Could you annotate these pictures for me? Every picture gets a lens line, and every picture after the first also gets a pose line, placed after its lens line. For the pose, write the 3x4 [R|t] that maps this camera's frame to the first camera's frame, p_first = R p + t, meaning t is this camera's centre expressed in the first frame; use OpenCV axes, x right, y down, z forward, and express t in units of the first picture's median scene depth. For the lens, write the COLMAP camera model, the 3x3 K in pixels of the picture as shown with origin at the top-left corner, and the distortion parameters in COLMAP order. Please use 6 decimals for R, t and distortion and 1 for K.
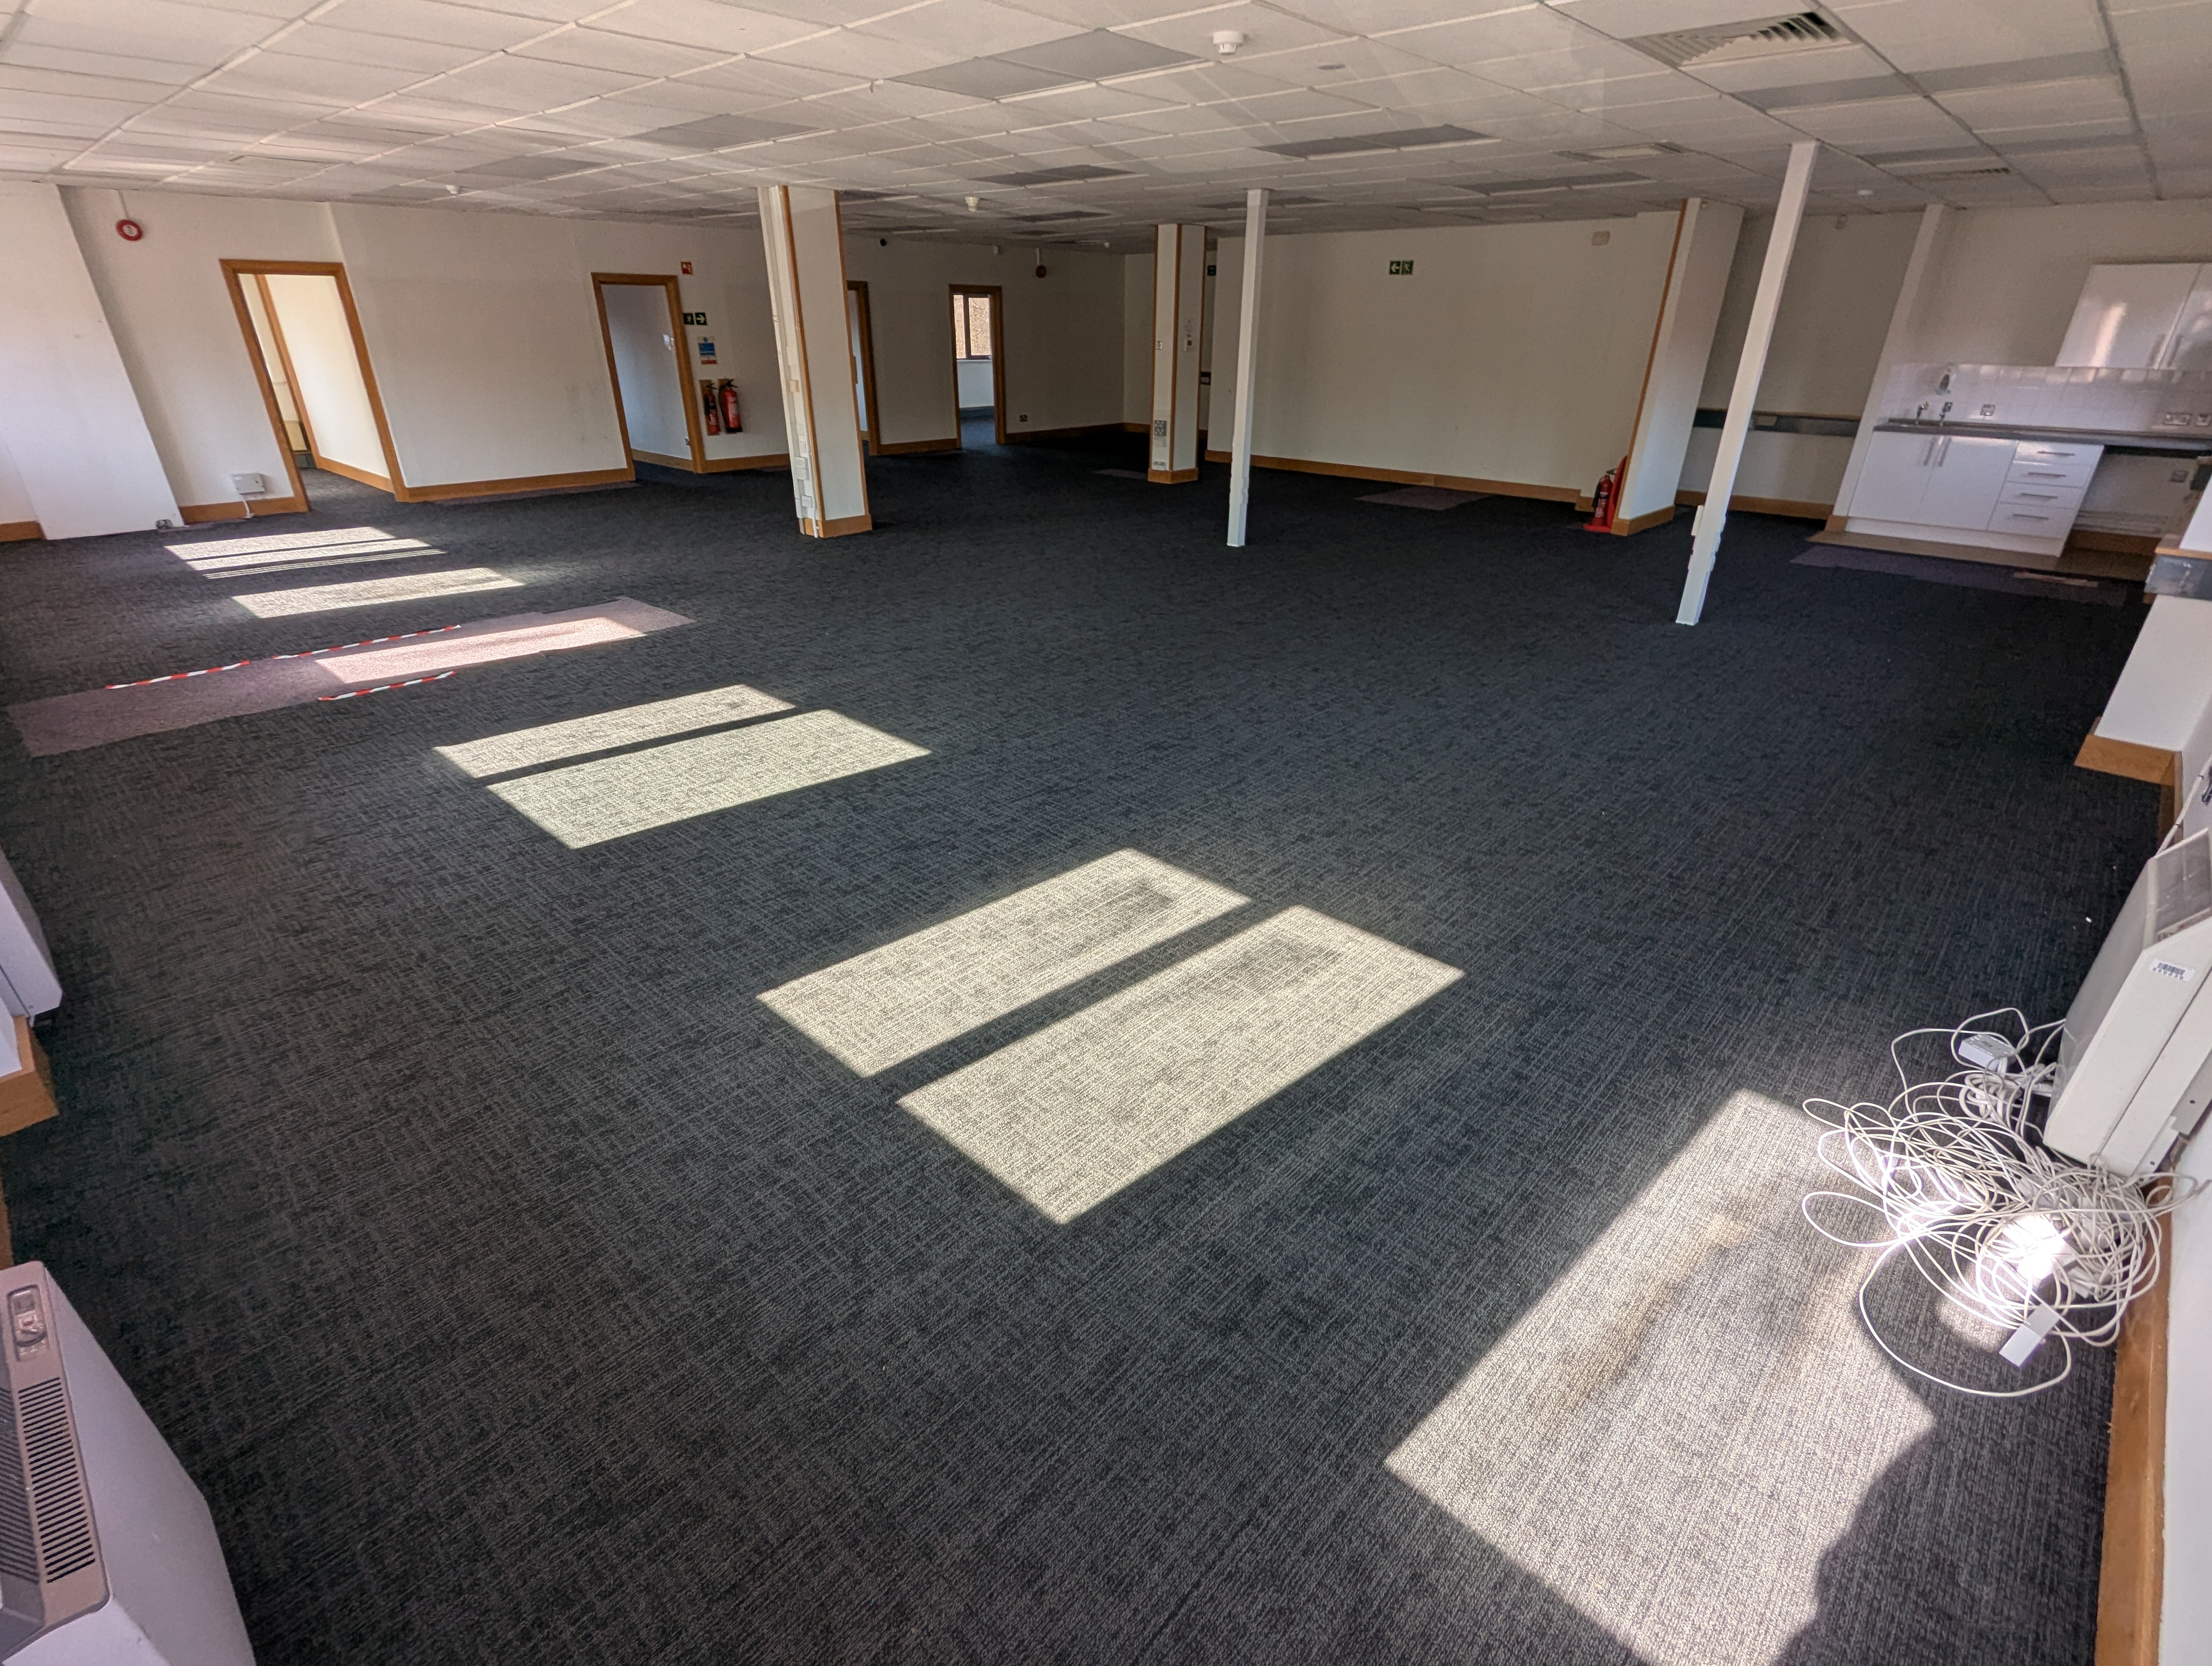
lens RADIAL K [[1042.1, 0, 1123.4], [0, 1042.1, 823.0], [0, 0, 1]] dist [-0.002934, -0.000221]
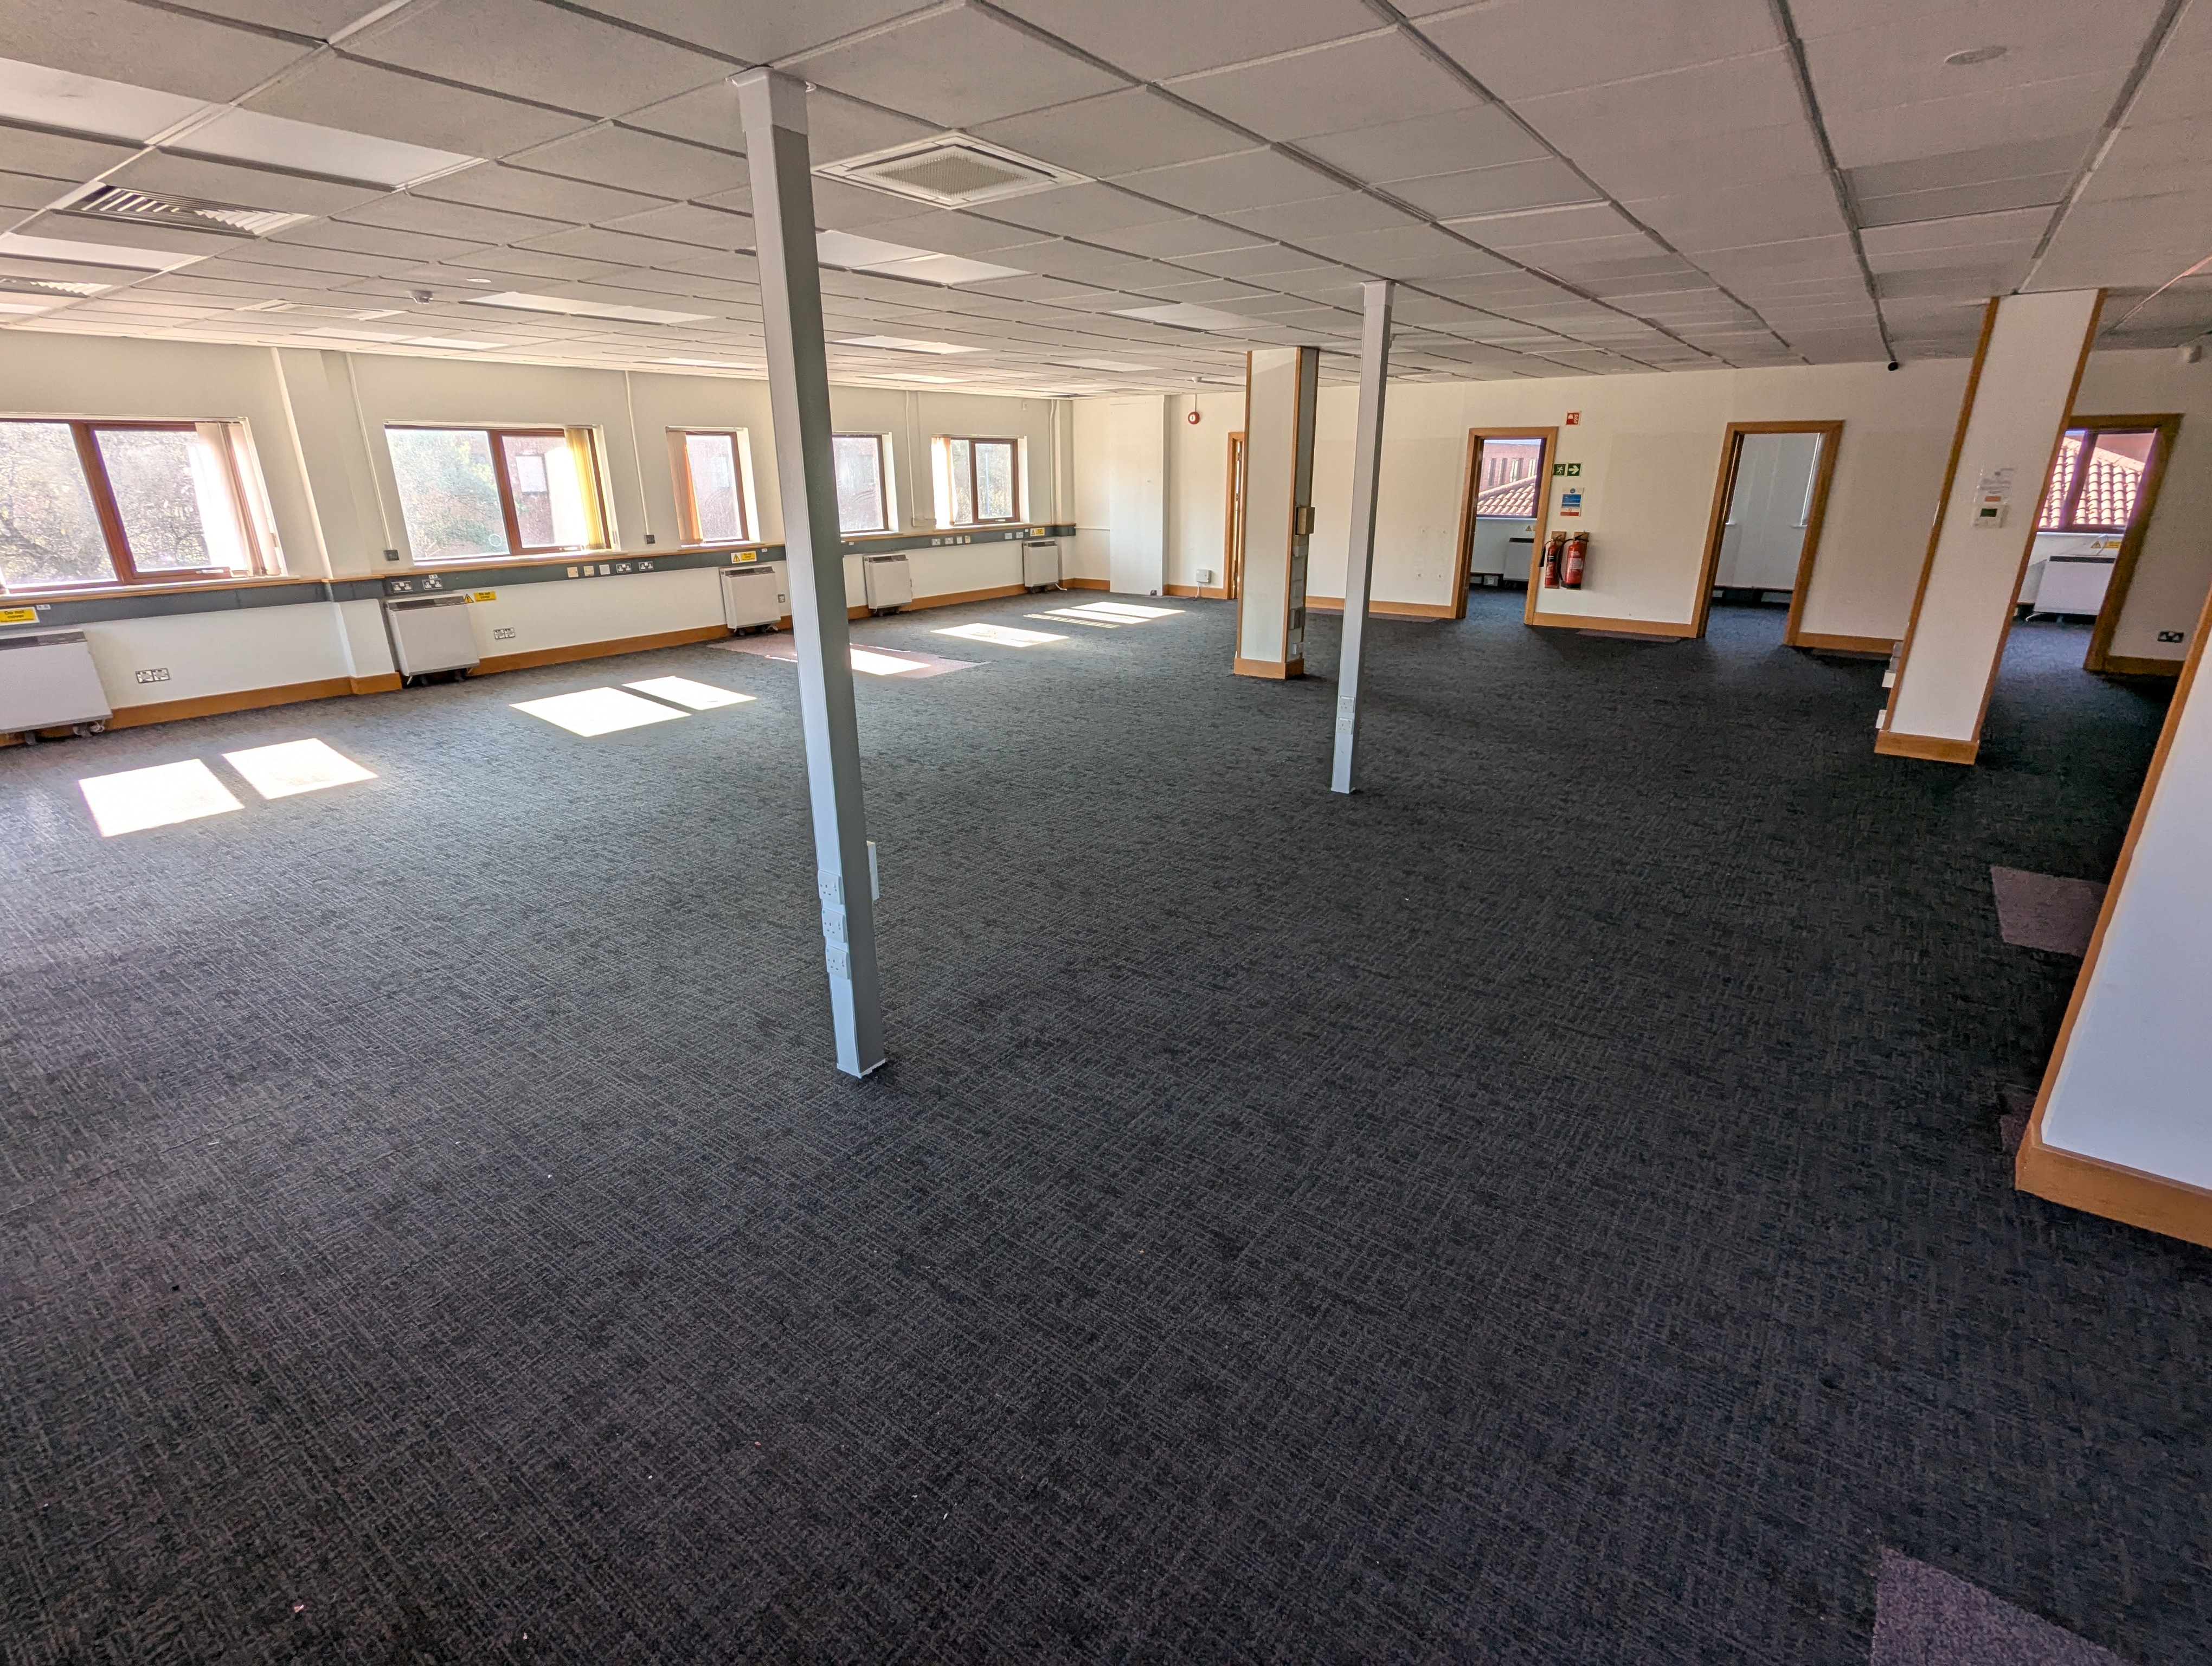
lens RADIAL K [[1042.1, 0, 1098.4], [0, 1042.1, 835.4], [0, 0, 1]] dist [-0.002934, -0.000221]
pose [[0.105916, 0.326626, -0.939200, 0.522962], [-0.430687, 0.866391, 0.252736, -0.245802], [0.896265, 0.377732, 0.232438, 0.510882]]
